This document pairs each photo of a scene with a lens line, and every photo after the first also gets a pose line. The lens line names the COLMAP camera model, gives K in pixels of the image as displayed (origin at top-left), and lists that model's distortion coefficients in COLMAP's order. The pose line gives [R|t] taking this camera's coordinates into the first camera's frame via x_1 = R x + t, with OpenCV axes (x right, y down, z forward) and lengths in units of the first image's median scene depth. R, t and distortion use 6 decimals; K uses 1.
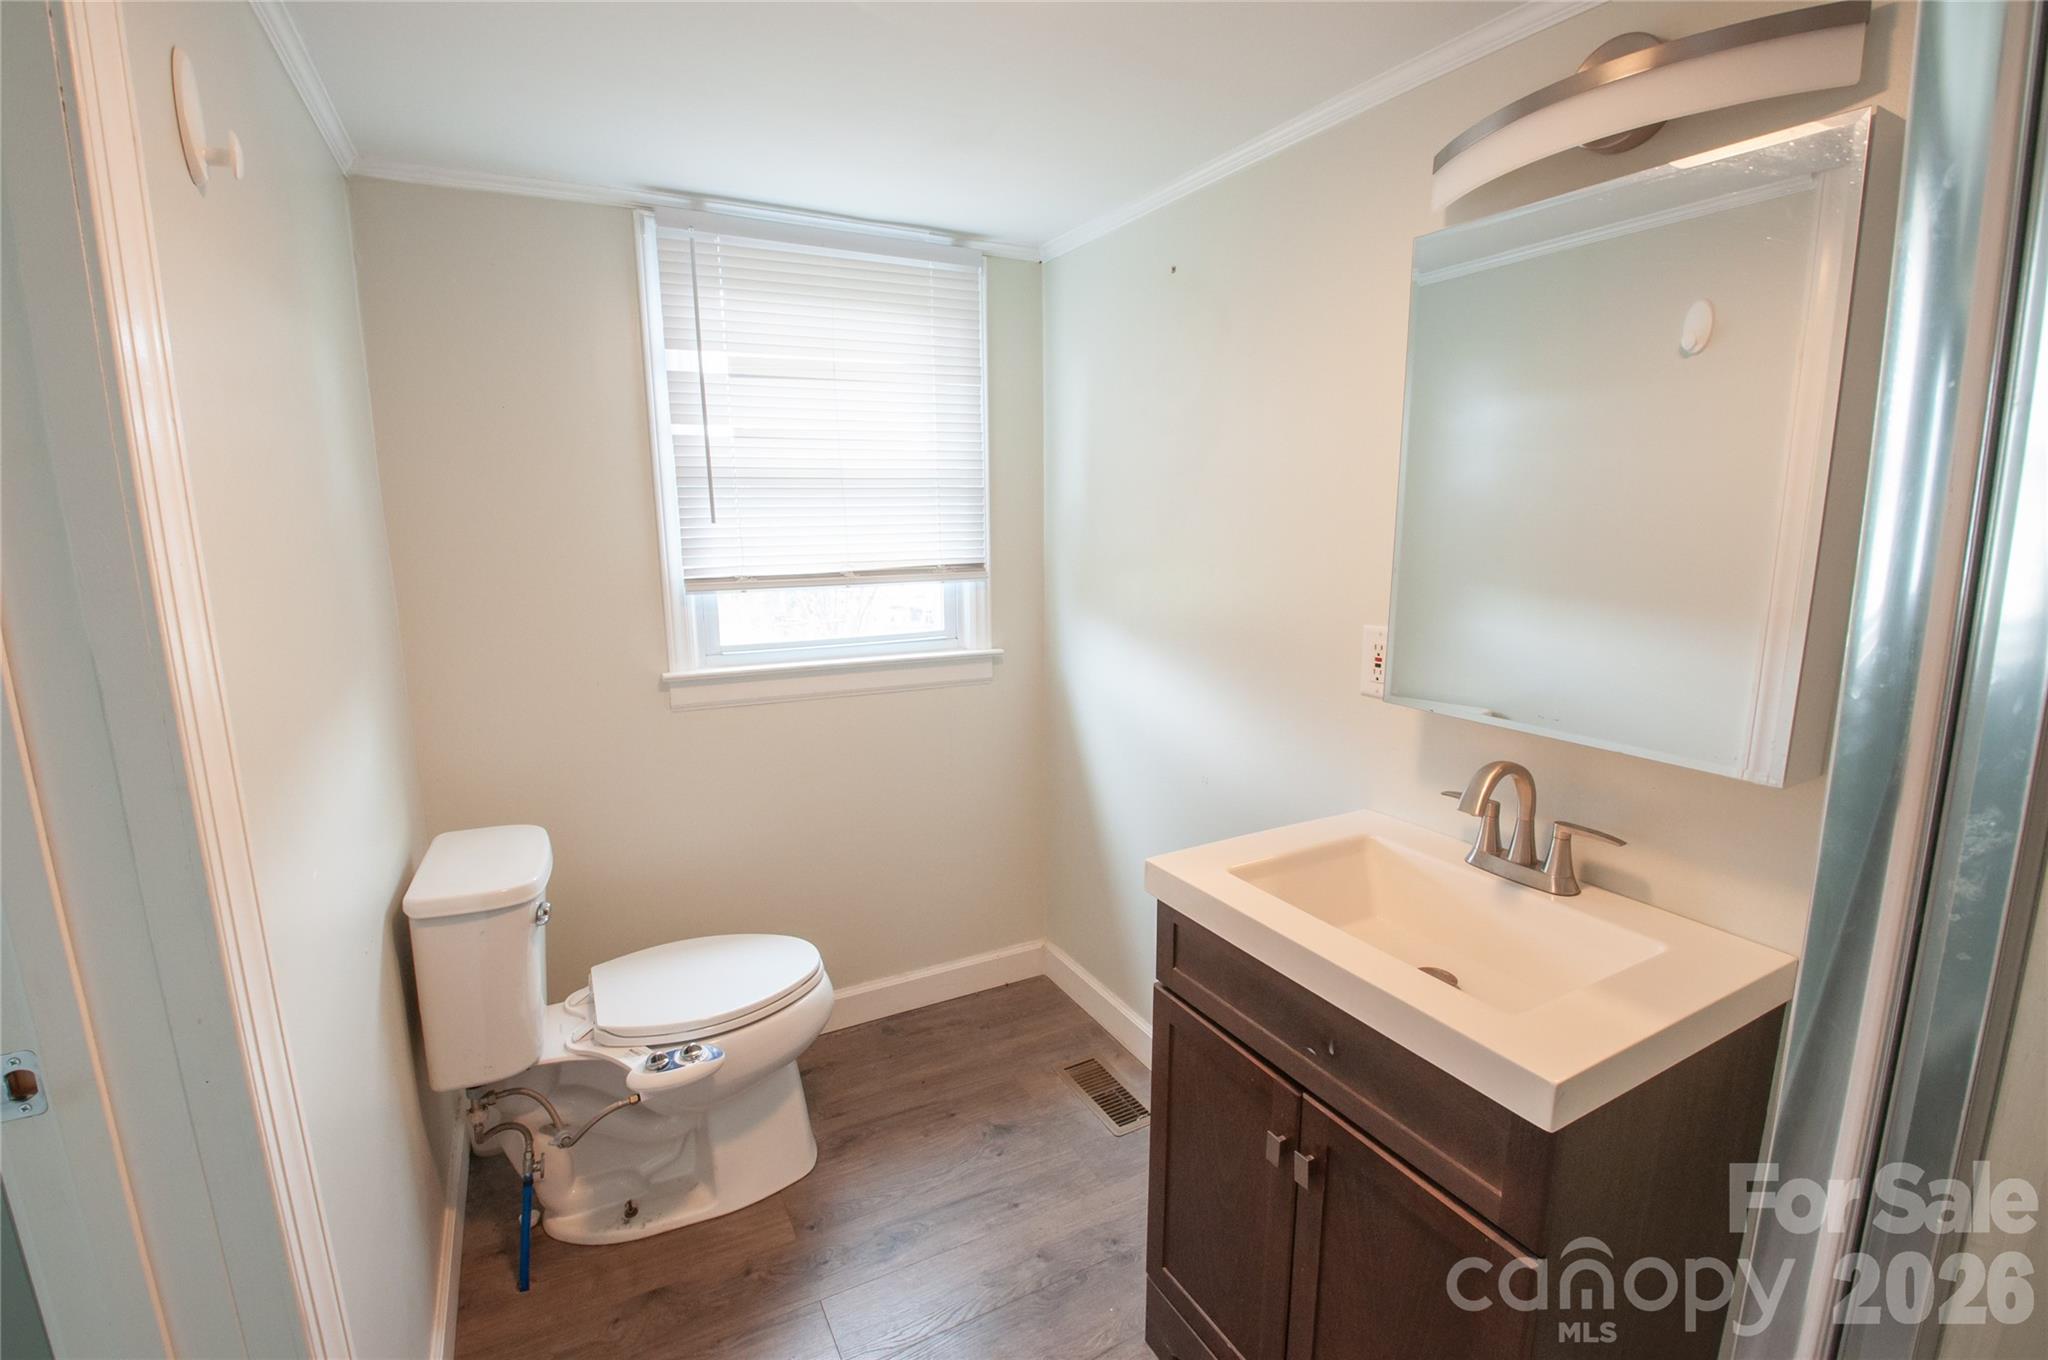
lens RADIAL K [[910.8, 0, 1024.4], [0, 910.8, 677.2], [0, 0, 1]] dist [0.000202, -0.000001]
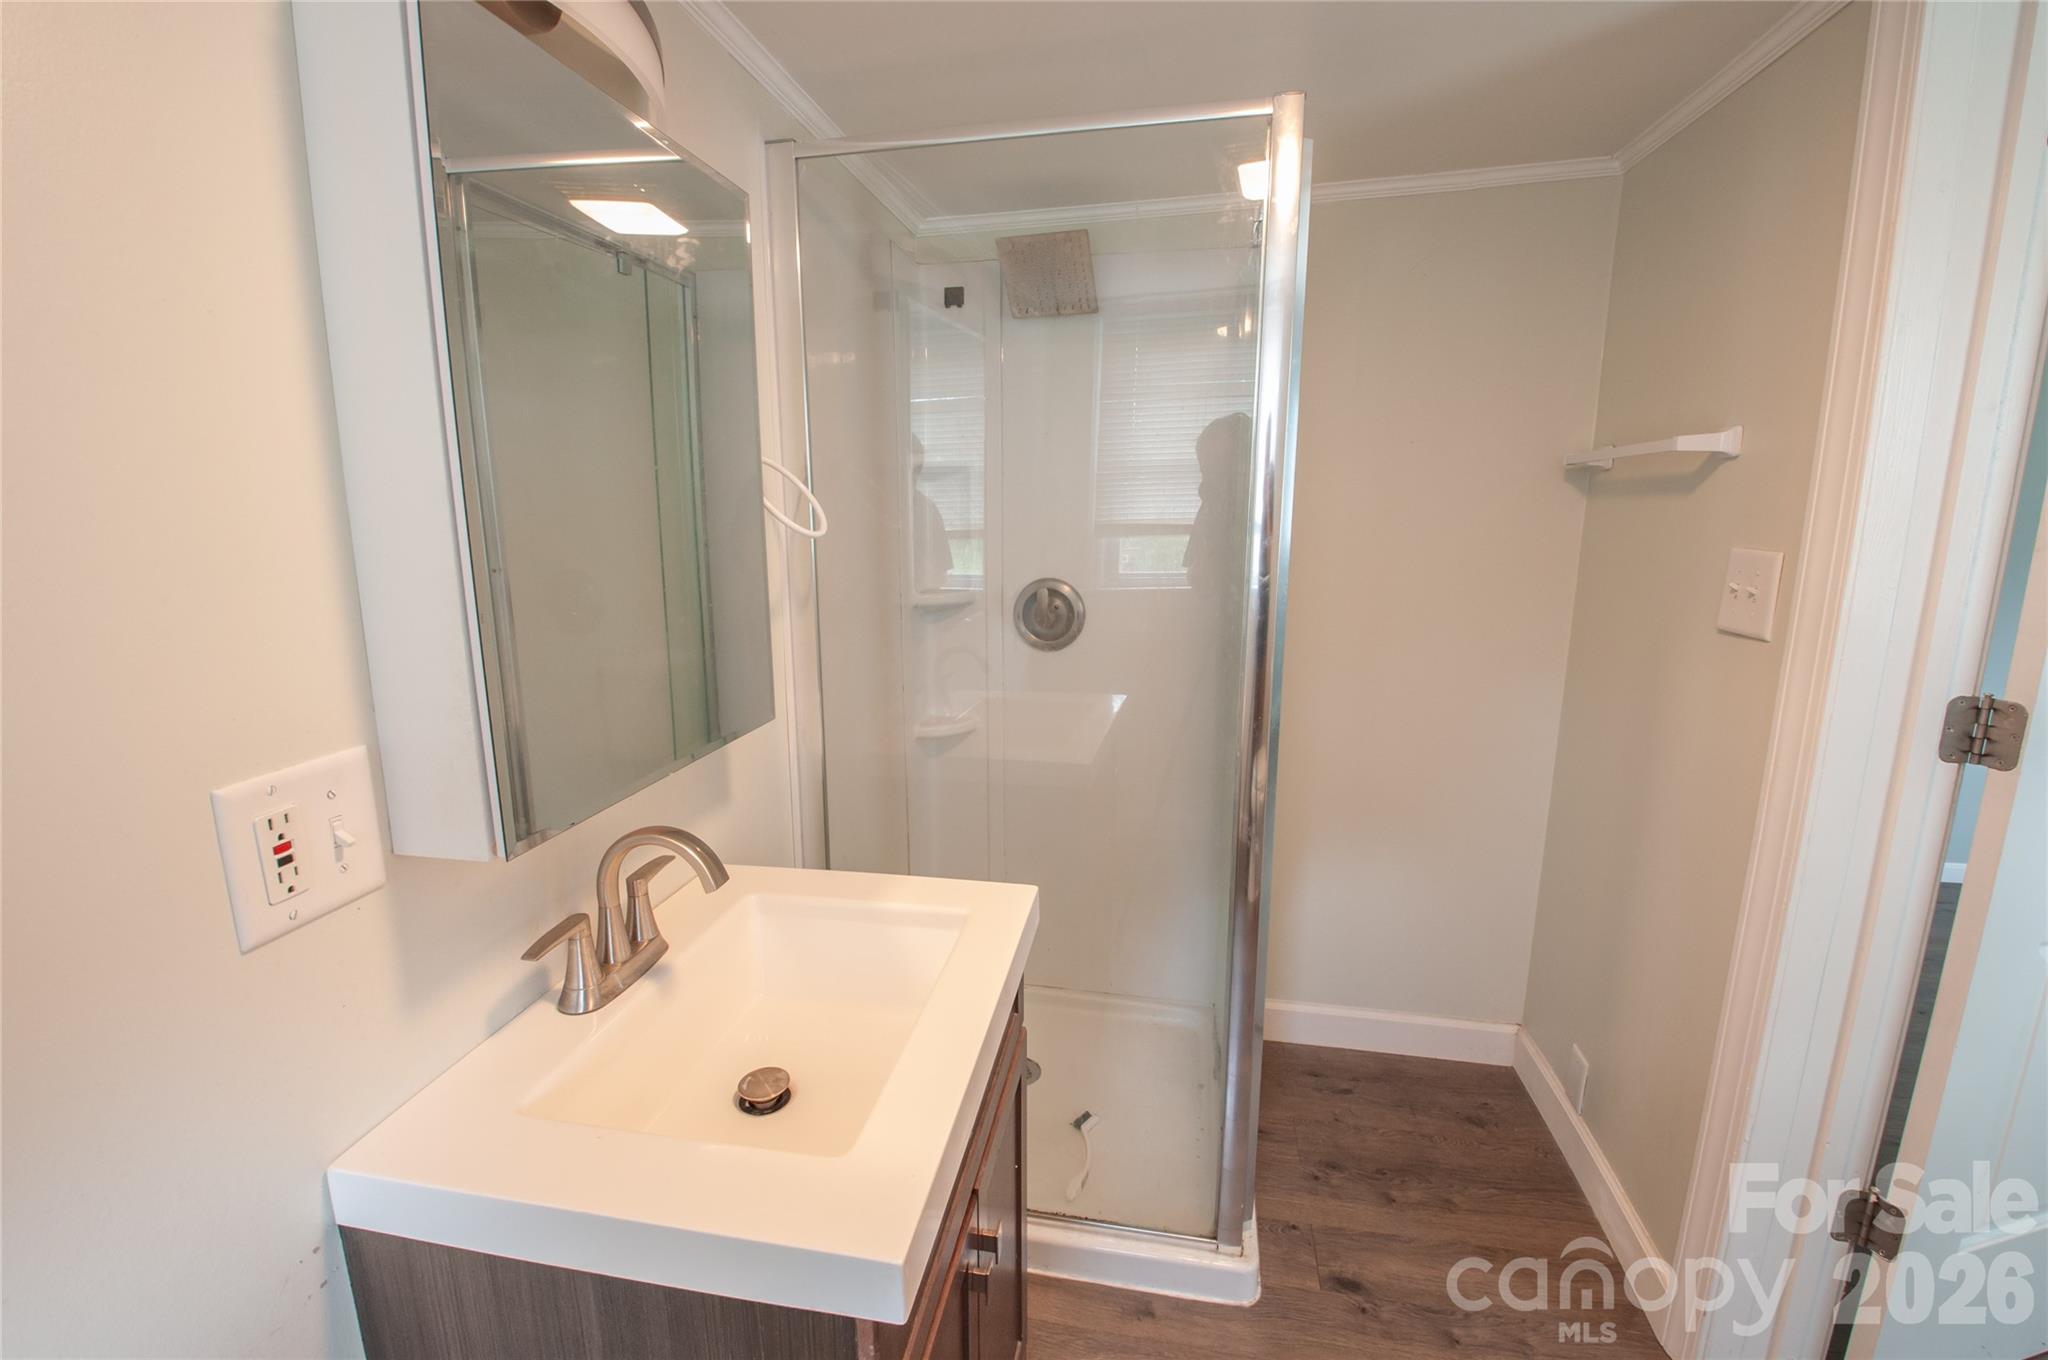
lens RADIAL K [[910.8, 0, 1018.6], [0, 910.8, 679.2], [0, 0, 1]] dist [0.000202, -0.000001]
pose [[-0.772104, -0.112582, 0.625444, -0.141066], [0.115915, 0.942723, 0.312788, -0.189635], [-0.624835, 0.314004, -0.714831, 1.069566]]
